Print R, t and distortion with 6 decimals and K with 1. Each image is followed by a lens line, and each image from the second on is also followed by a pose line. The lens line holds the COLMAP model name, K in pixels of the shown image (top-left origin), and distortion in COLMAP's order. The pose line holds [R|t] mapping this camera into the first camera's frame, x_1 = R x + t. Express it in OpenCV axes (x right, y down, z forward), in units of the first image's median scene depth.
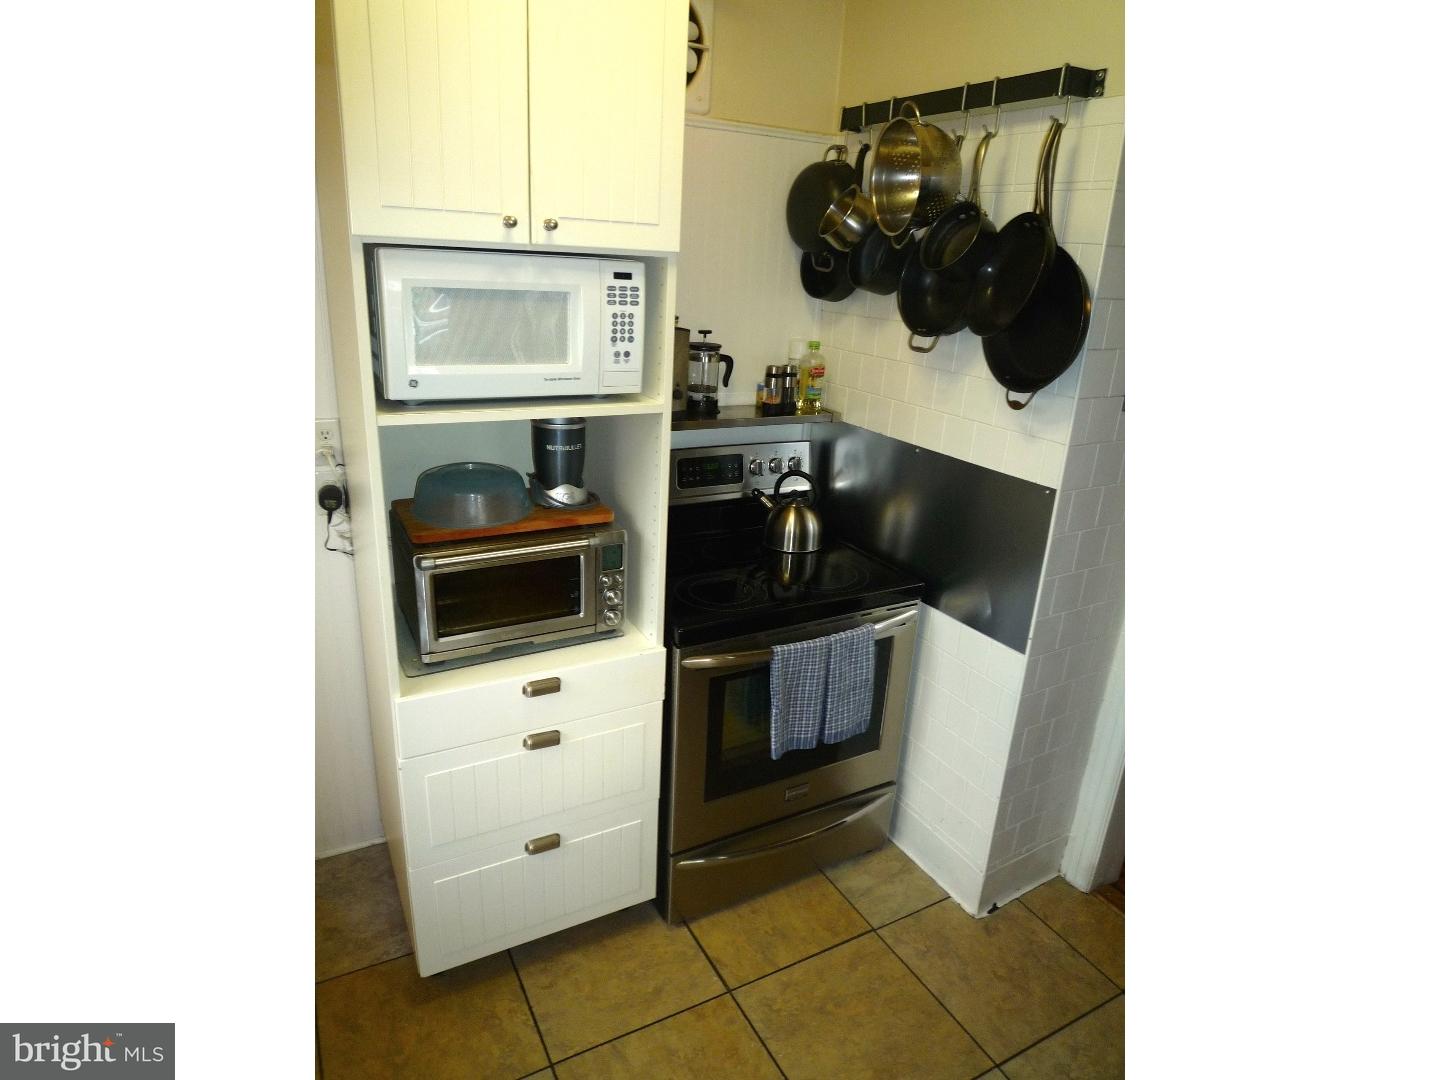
lens RADIAL K [[823.0, 0, 720.0], [0, 823.0, 540.0], [0, 0, 1]] dist [-0.018029, -0.000412]
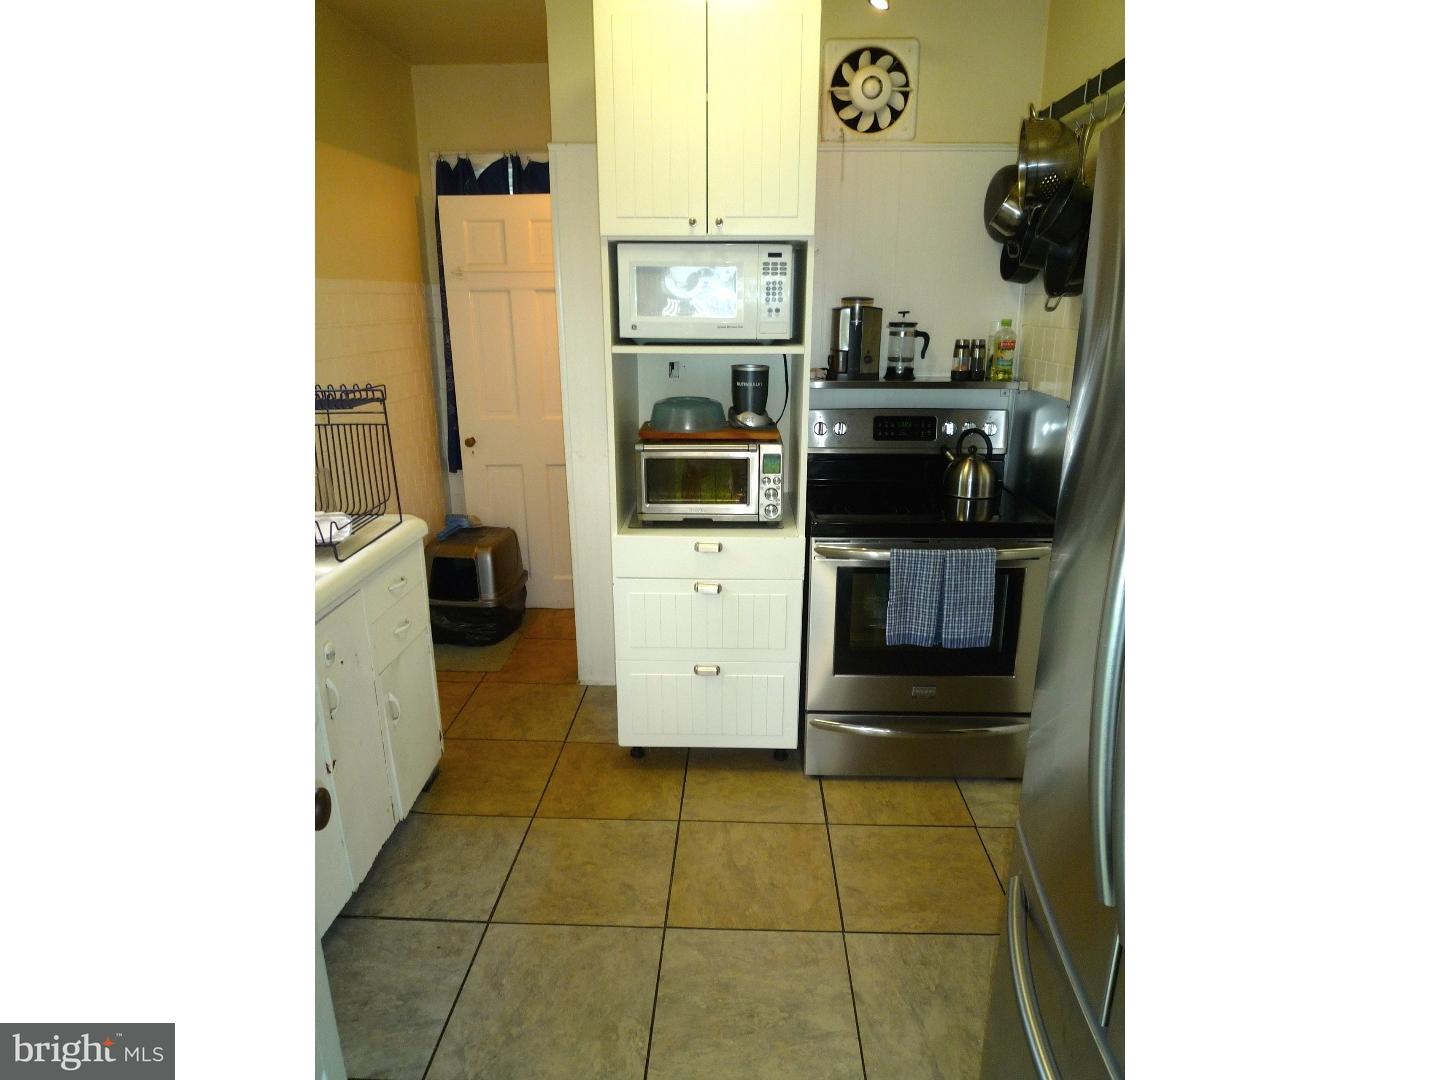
lens RADIAL K [[823.0, 0, 720.0], [0, 823.0, 540.0], [0, 0, 1]] dist [-0.018029, -0.000412]
pose [[0.854405, 0.092225, -0.511359, 0.501825], [-0.129874, 0.990790, -0.038310, 0.208214], [0.503116, 0.099144, 0.858513, -0.203206]]
